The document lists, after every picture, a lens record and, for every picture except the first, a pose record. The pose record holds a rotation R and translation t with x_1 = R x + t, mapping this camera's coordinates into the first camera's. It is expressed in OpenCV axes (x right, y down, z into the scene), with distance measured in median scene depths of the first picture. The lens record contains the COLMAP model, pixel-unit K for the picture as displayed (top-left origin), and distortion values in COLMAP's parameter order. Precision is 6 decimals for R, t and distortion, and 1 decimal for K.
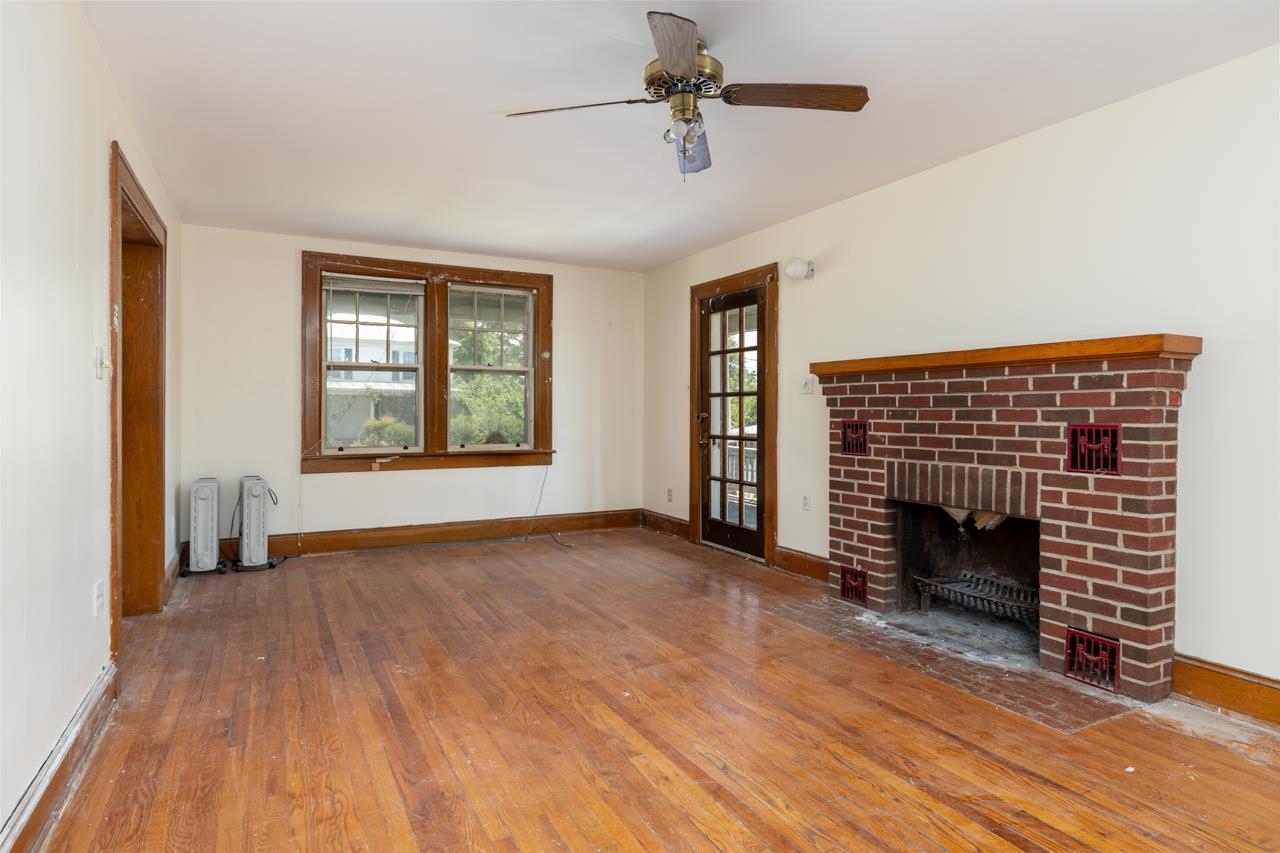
lens RADIAL K [[702.3, 0, 638.8], [0, 702.3, 409.5], [0, 0, 1]] dist [0.000709, -0.000089]
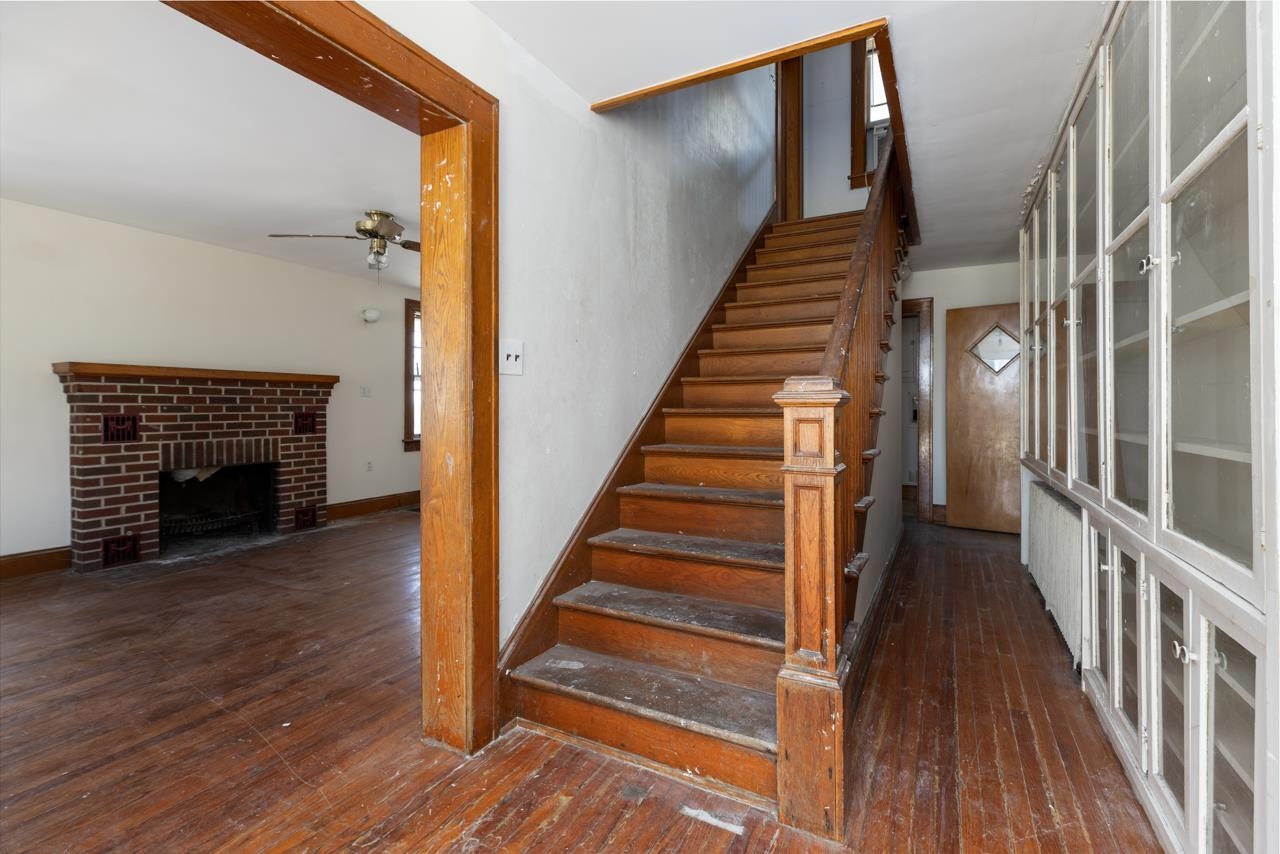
lens RADIAL K [[575.0, 0, 639.6], [0, 575.0, 408.6], [0, 0, 1]] dist [0.000378, 0.000299]
pose [[-0.560397, -0.003102, 0.828218, -1.320274], [0.000081, 0.999993, 0.003801, 0.002745], [-0.828224, 0.002197, -0.560393, 1.056520]]
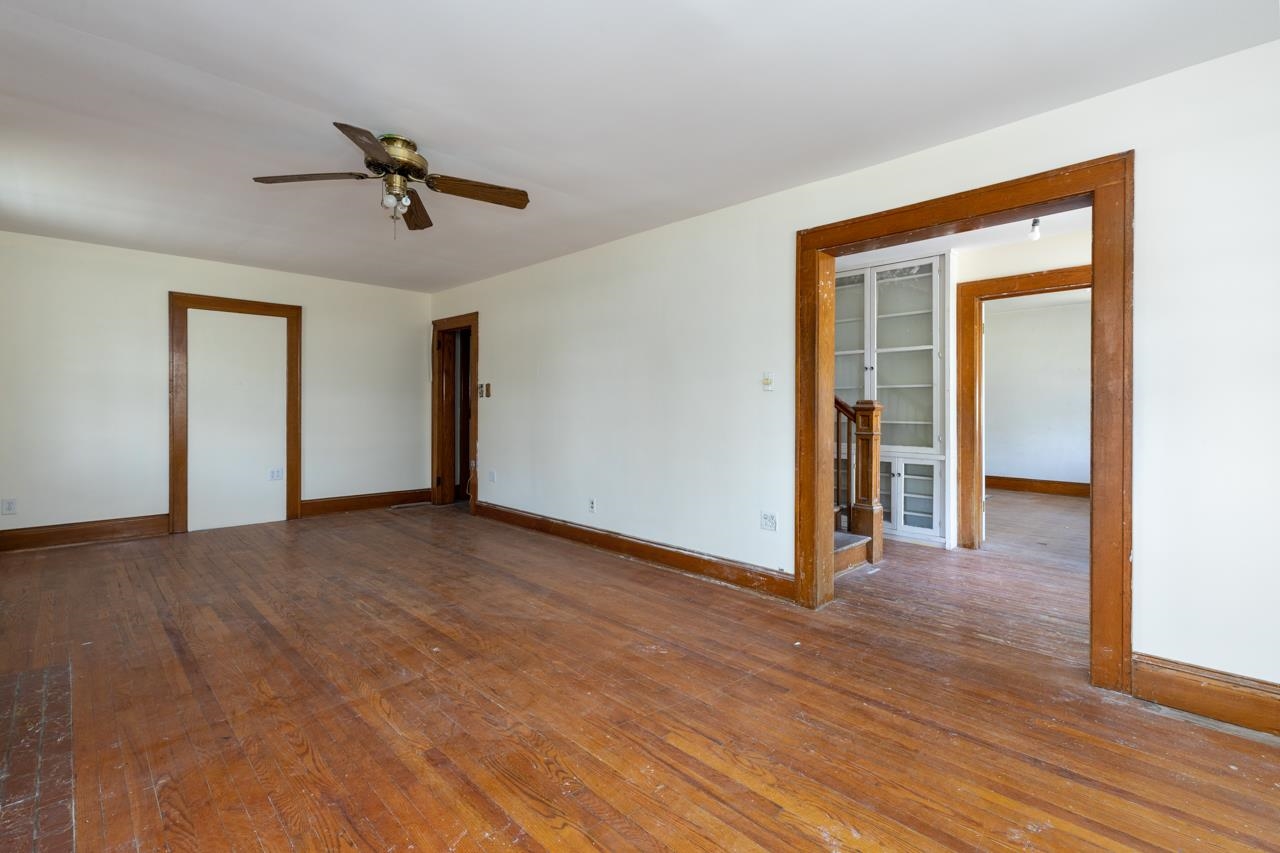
lens RADIAL K [[575.0, 0, 639.6], [0, 575.0, 408.1], [0, 0, 1]] dist [0.000378, 0.000299]
pose [[-0.957050, -0.005556, -0.289869, -0.056106], [-0.006230, 0.999980, 0.001404, -0.002563], [0.289855, 0.003150, -0.957065, 1.810117]]
